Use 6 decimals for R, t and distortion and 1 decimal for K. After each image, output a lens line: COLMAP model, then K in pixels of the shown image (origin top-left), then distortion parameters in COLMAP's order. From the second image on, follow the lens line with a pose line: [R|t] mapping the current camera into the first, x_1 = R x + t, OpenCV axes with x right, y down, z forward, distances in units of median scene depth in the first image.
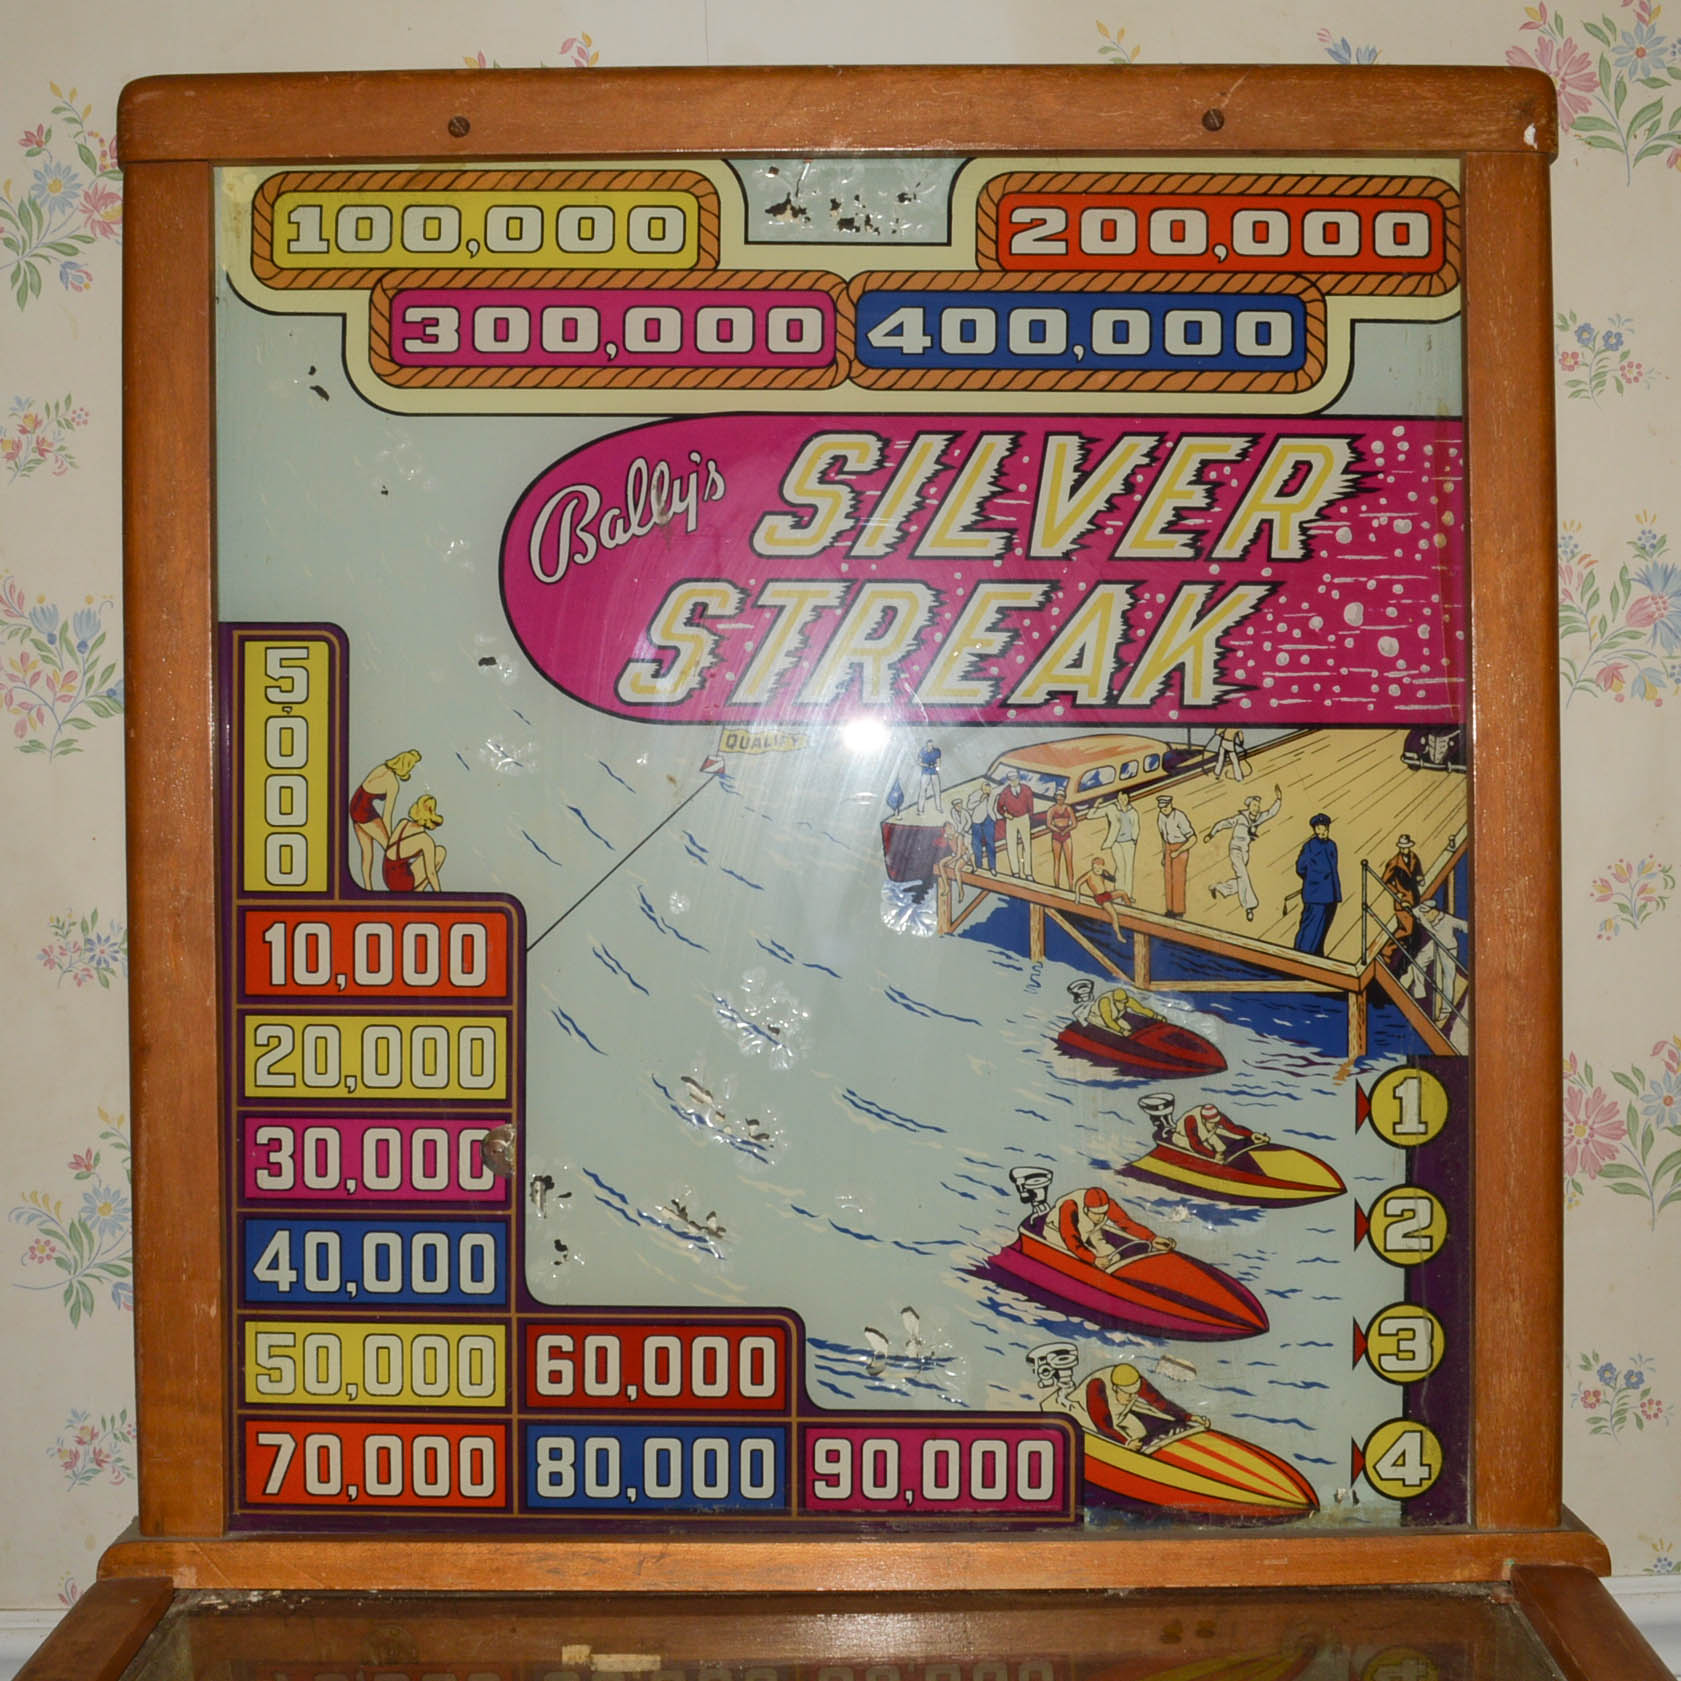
lens RADIAL K [[2599.0, 0, 956.0], [0, 2599.0, 842.5], [0, 0, 1]] dist [-0.068480, -0.120327]
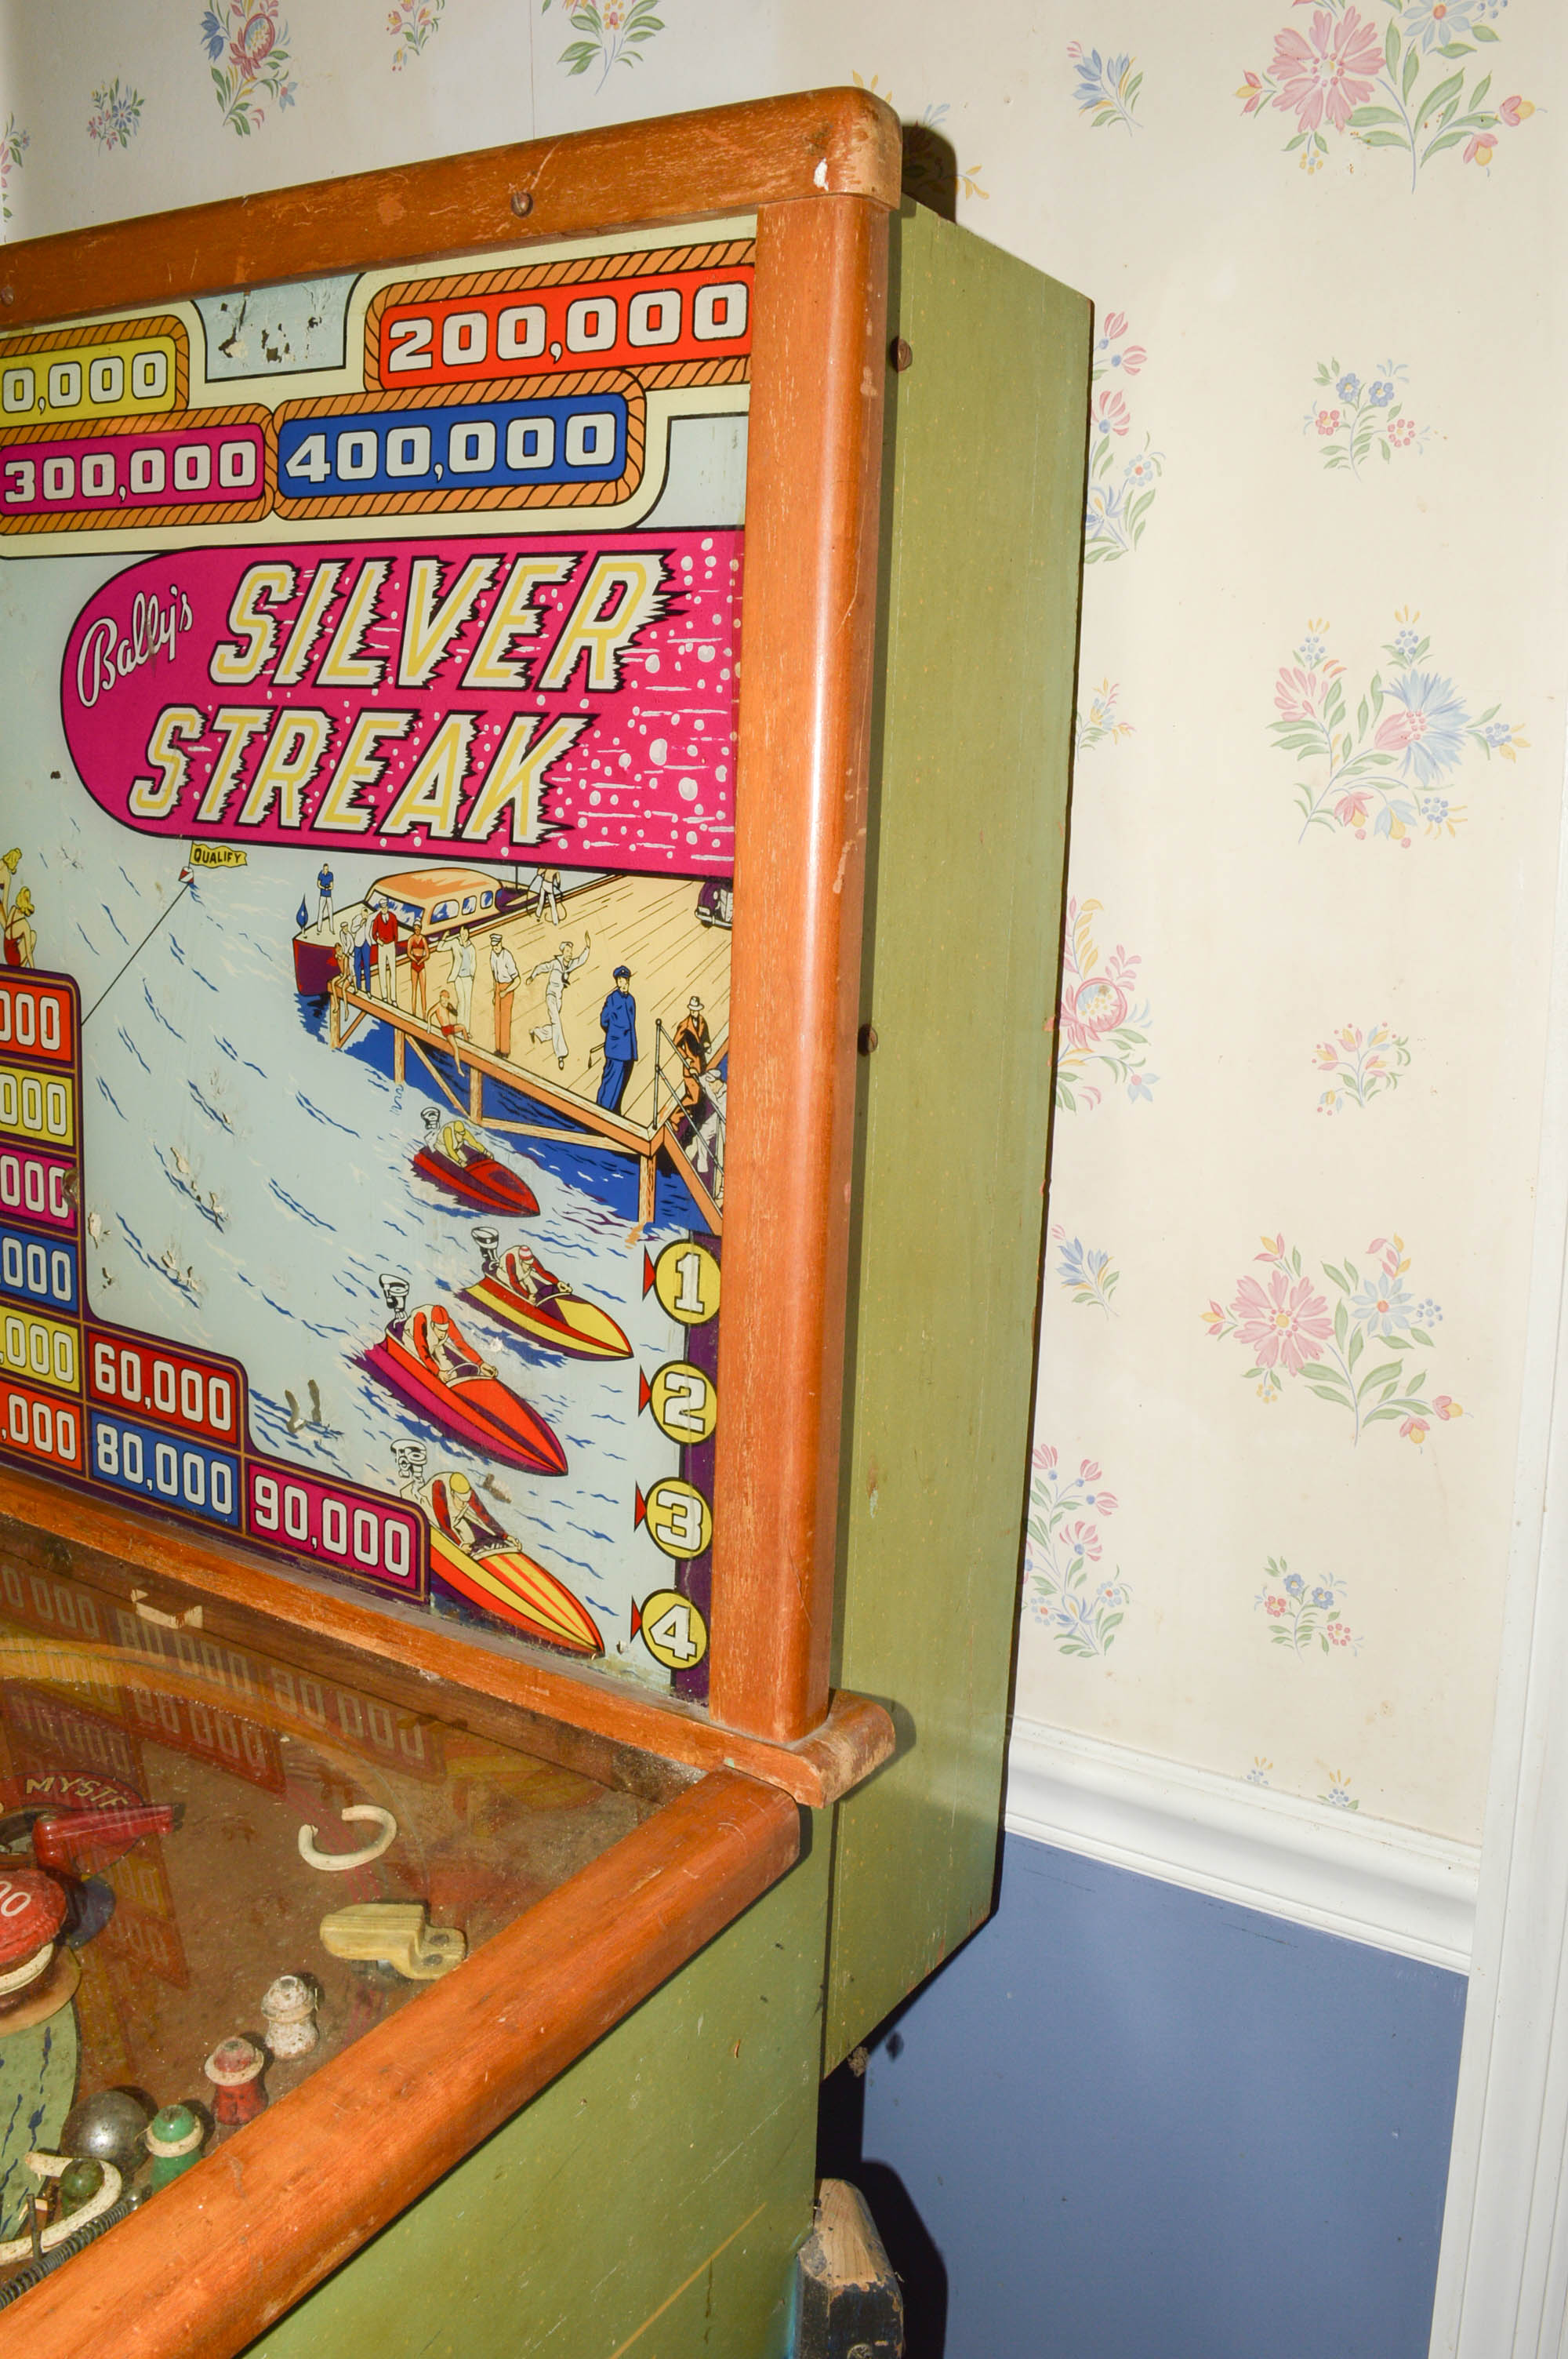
lens RADIAL K [[2106.1, 0, 683.1], [0, 2106.1, 1239.5], [0, 0, 1]] dist [-0.083266, 0.008287]
pose [[0.807439, 0.161873, -0.567309, 0.610052], [-0.043989, 0.975463, 0.215724, -0.080202], [0.588309, -0.149229, 0.794748, 0.389048]]
